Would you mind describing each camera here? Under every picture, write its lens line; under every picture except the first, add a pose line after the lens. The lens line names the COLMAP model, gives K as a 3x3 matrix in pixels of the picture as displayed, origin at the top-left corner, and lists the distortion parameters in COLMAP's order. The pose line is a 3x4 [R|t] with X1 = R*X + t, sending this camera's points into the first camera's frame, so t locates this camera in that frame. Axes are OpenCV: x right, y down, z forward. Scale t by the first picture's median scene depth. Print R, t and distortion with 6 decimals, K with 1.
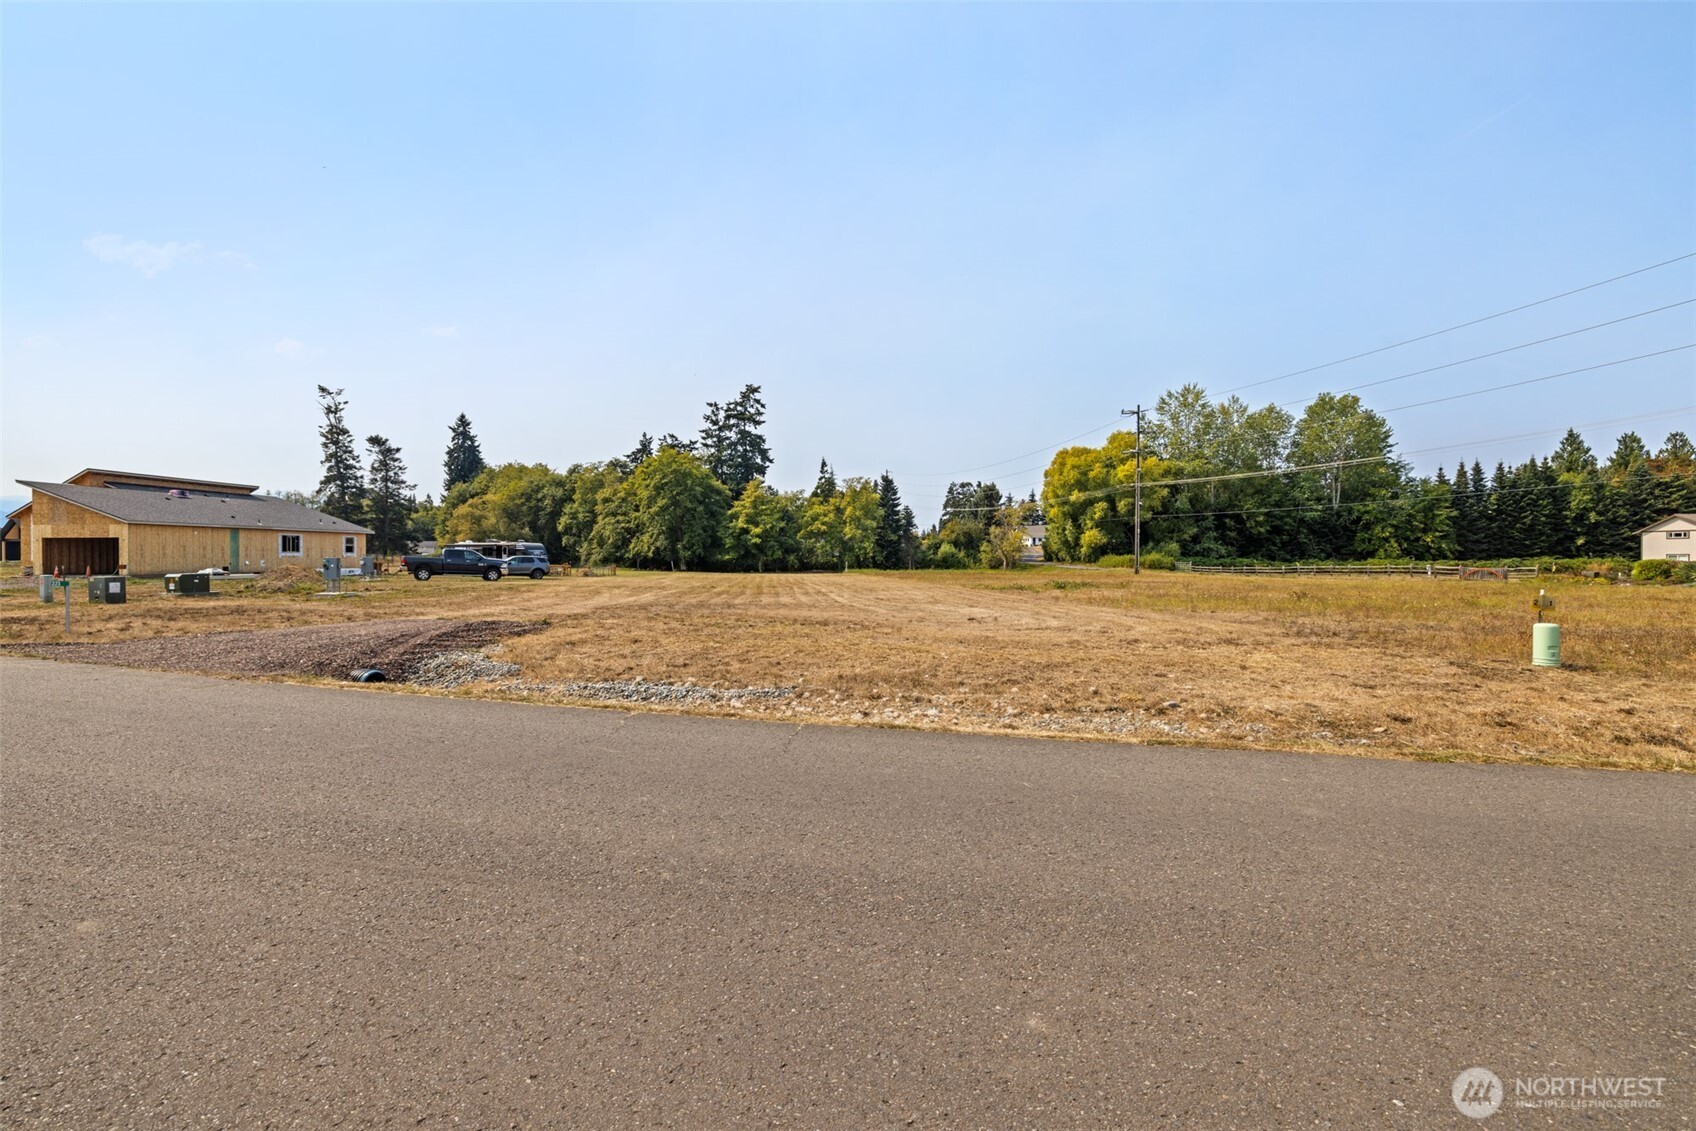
lens RADIAL K [[738.9, 0, 835.0], [0, 738.9, 564.0], [0, 0, 1]] dist [0.007373, -0.002333]
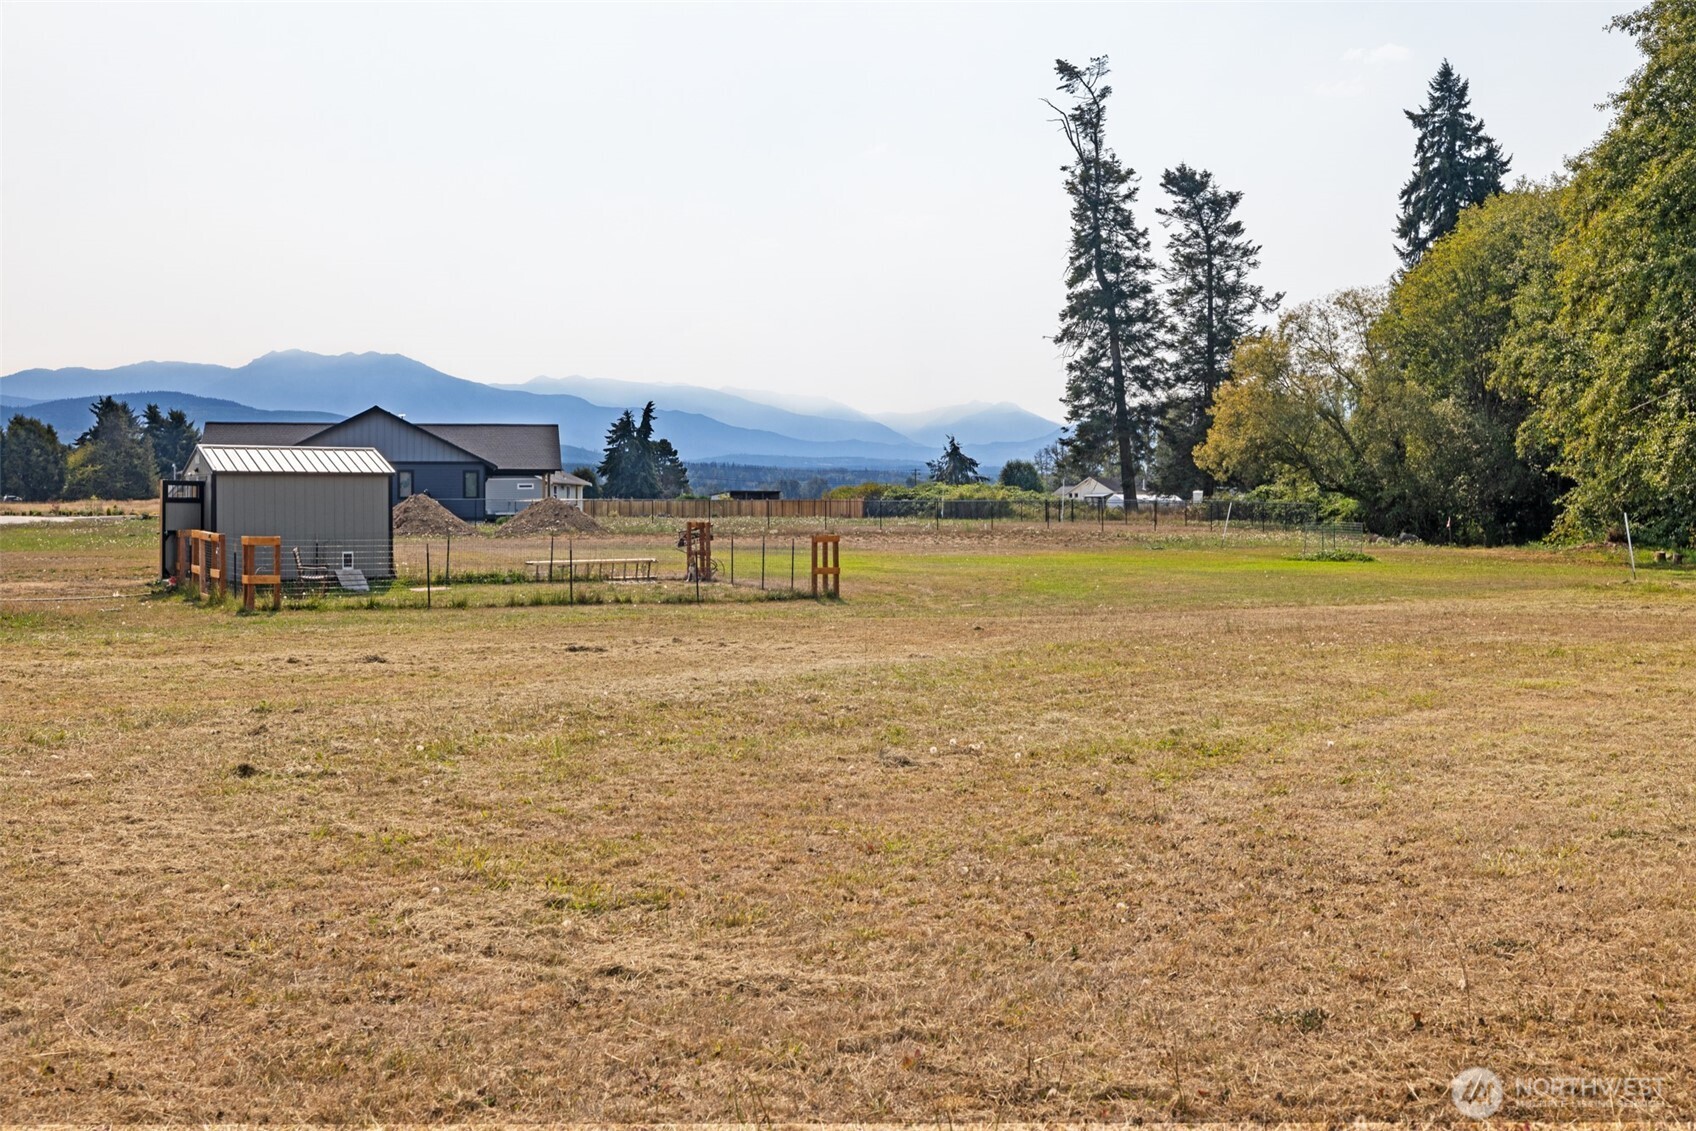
lens RADIAL K [[1705.6, 0, 871.3], [0, 1705.6, 518.8], [0, 0, 1]] dist [0.004075, 0.000000]
pose [[0.509400, -0.001046, -0.860529, 0.013994], [-0.005476, 0.999975, -0.004457, 0.000248], [0.860512, 0.006983, 0.509381, 0.571474]]
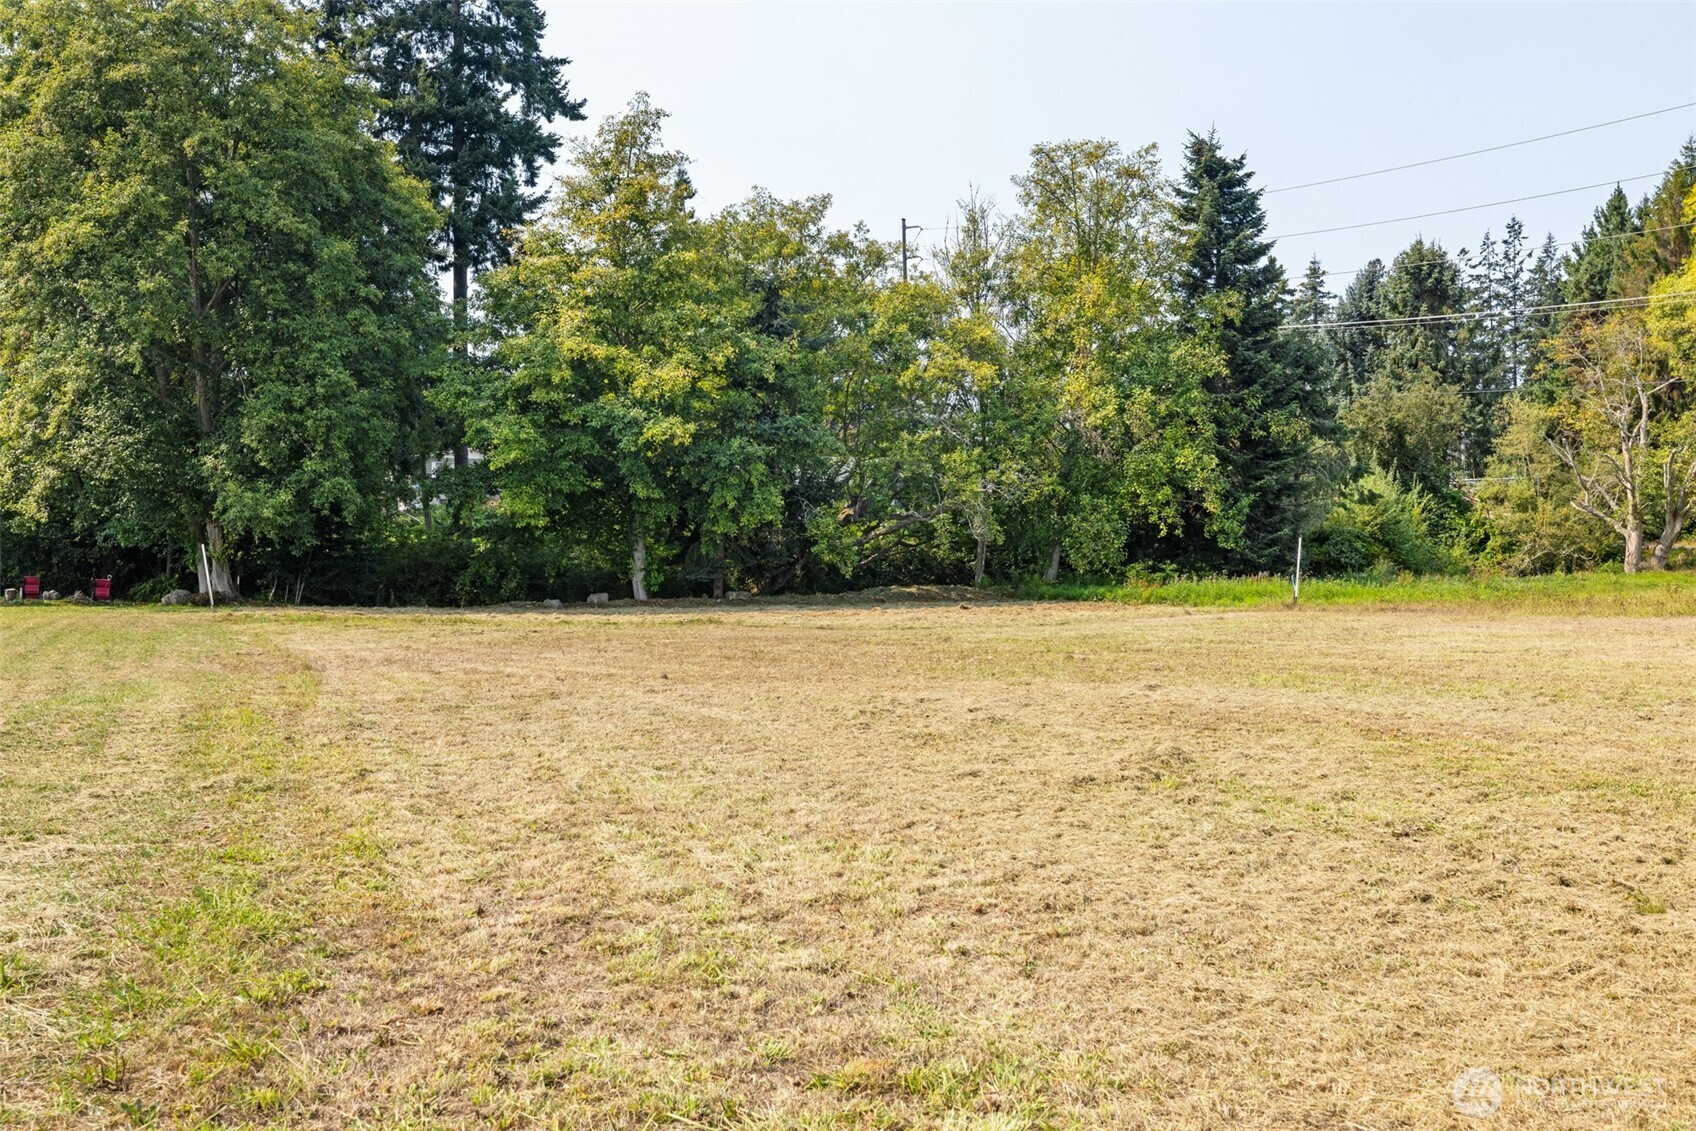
lens RADIAL K [[1705.6, 0, 844.6], [0, 1705.6, 539.6], [0, 0, 1]] dist [0.004075, 0.000000]
pose [[0.969295, -0.007253, 0.245792, -0.151984], [0.010639, 0.999866, -0.012452, 0.001120], [-0.245669, 0.014684, 0.969243, 0.525642]]
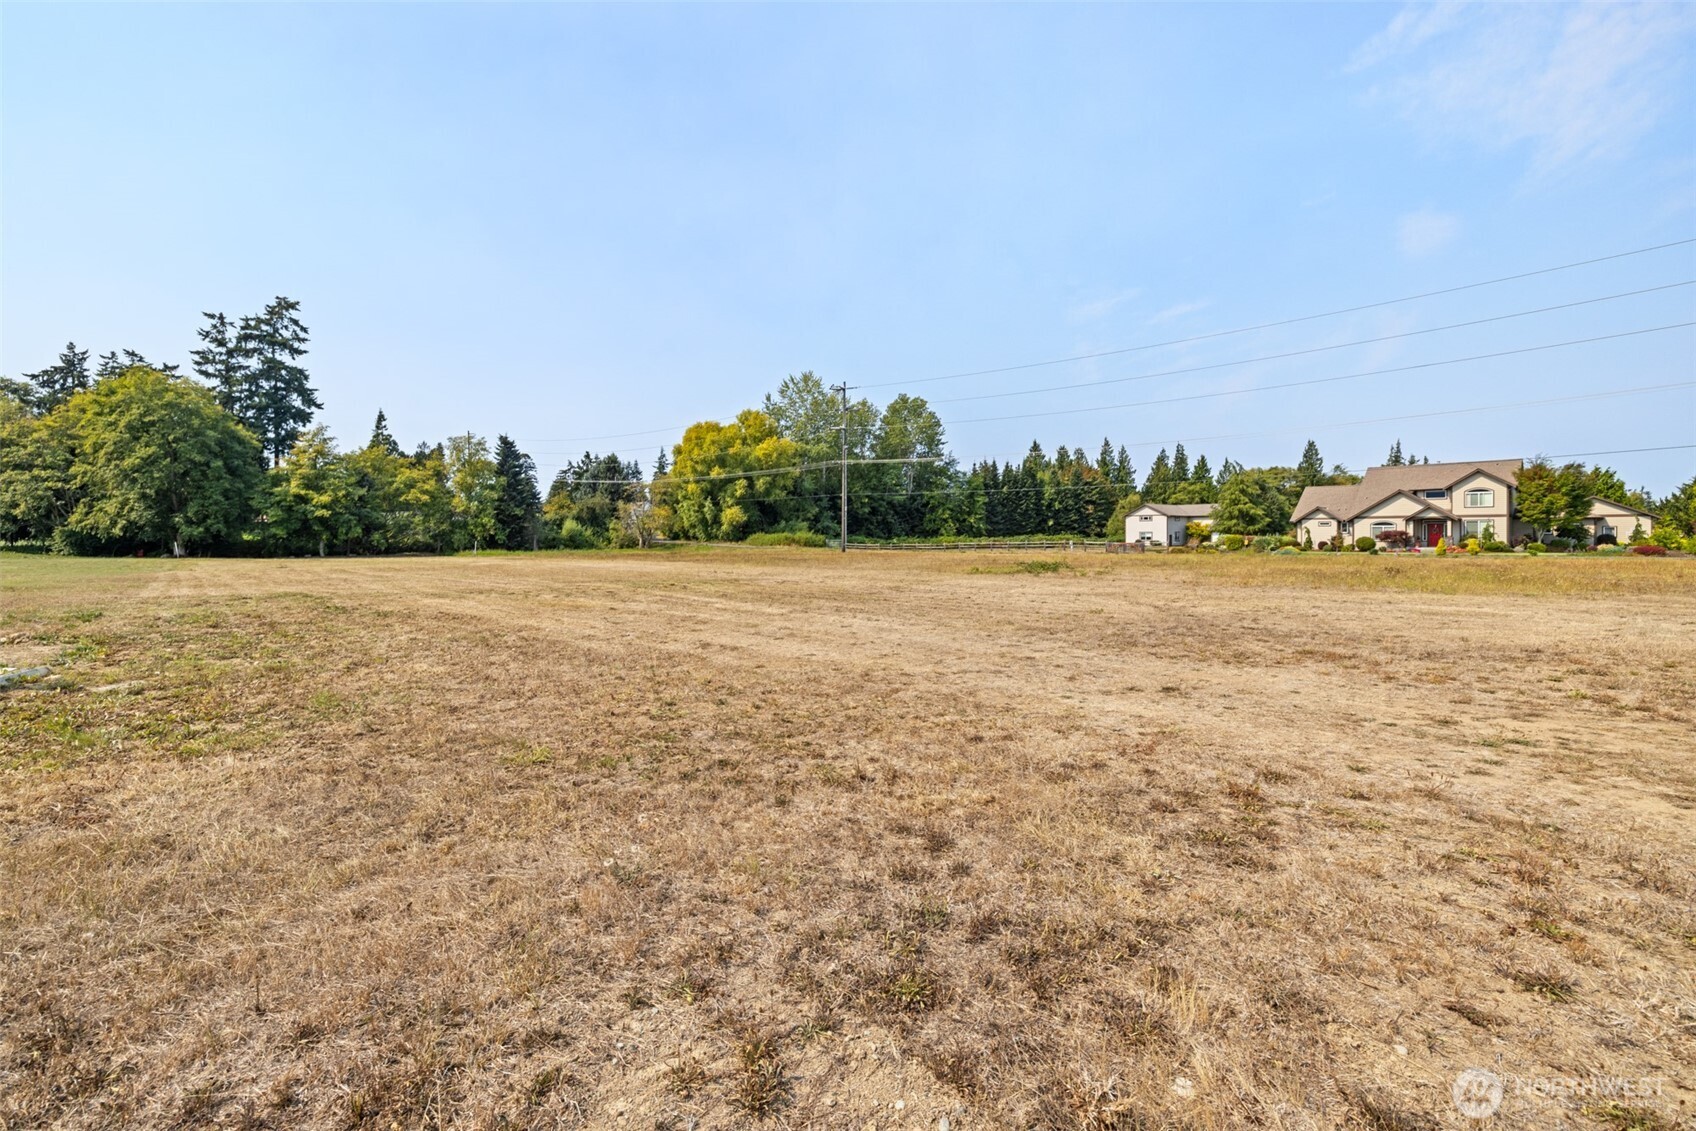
lens RADIAL K [[738.9, 0, 825.5], [0, 738.9, 538.9], [0, 0, 1]] dist [0.007373, -0.002333]
pose [[0.821510, -0.004699, 0.570175, -0.104653], [0.007258, 0.999971, -0.002216, -0.000886], [-0.570148, 0.005959, 0.821520, 0.114273]]
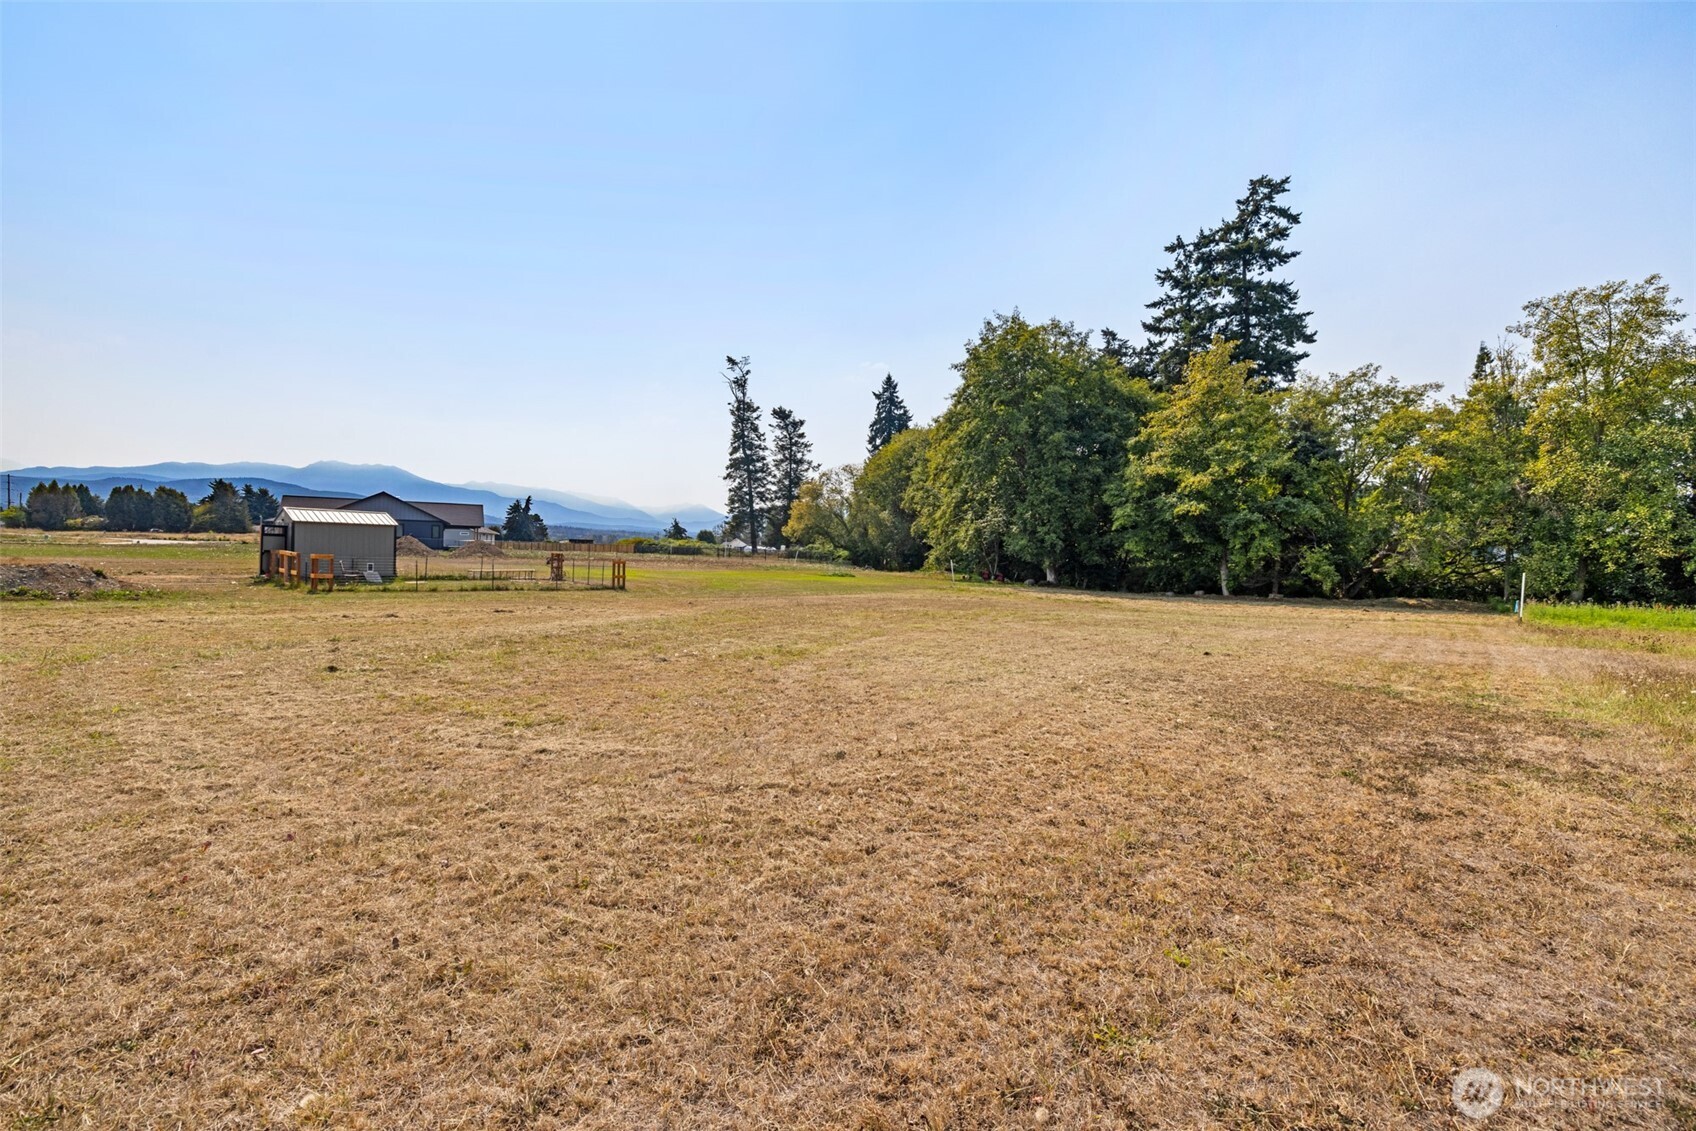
lens RADIAL K [[738.9, 0, 857.7], [0, 738.9, 555.0], [0, 0, 1]] dist [0.007373, -0.002333]
pose [[0.735087, 0.013844, -0.677832, 0.016174], [-0.029844, 0.999483, -0.011951, 0.000250], [0.677316, 0.029014, 0.735120, 0.567266]]
